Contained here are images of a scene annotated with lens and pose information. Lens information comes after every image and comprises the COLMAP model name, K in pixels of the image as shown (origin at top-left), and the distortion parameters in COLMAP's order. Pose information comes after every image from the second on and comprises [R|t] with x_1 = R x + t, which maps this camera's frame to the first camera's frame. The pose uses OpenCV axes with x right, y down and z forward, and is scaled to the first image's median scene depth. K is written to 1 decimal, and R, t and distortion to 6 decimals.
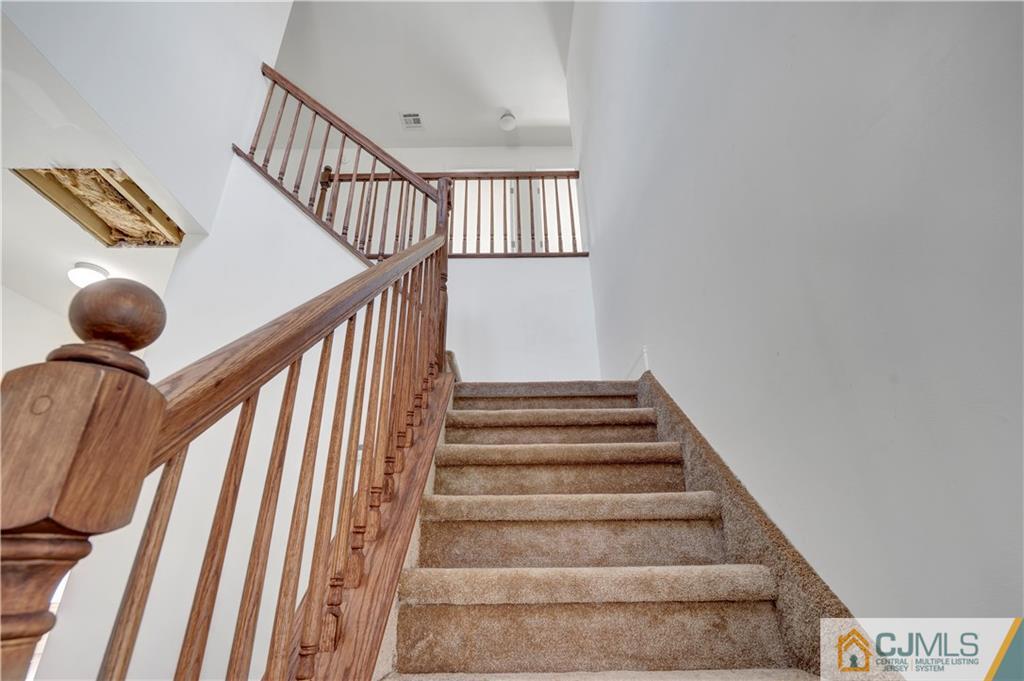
lens RADIAL K [[480.7, 0, 507.7], [0, 480.7, 340.2], [0, 0, 1]] dist [-0.003490, -0.000264]
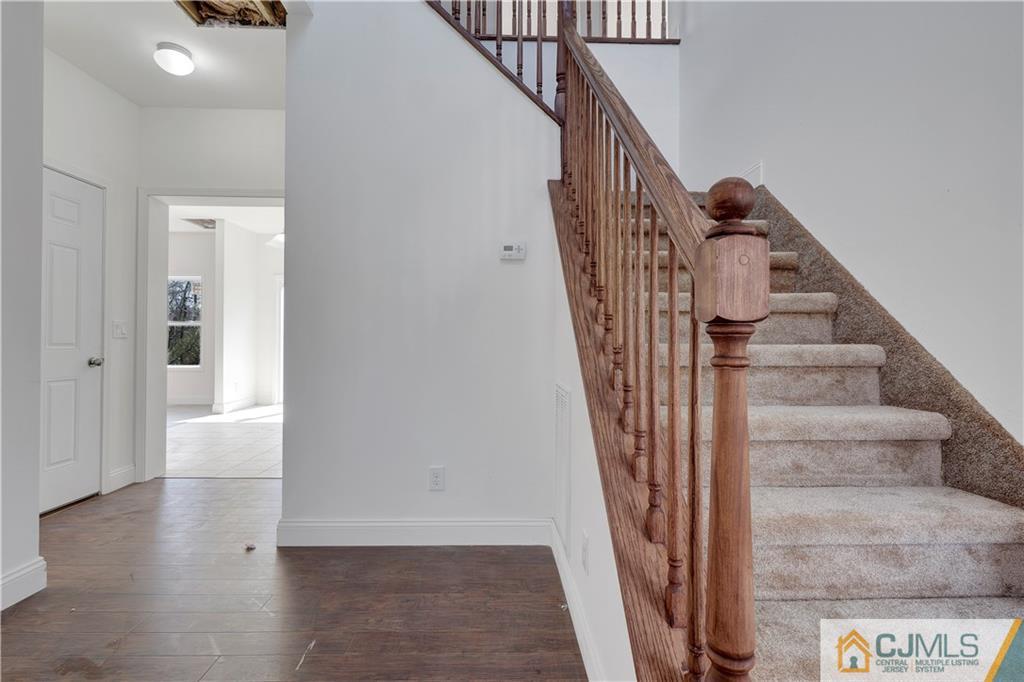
lens RADIAL K [[480.7, 0, 507.7], [0, 480.7, 340.7], [0, 0, 1]] dist [-0.003490, -0.000264]
pose [[0.999375, 0.015799, 0.031619, -0.495510], [-0.027572, 0.908177, 0.417677, -0.086450], [-0.022117, -0.418287, 0.908045, -0.213038]]
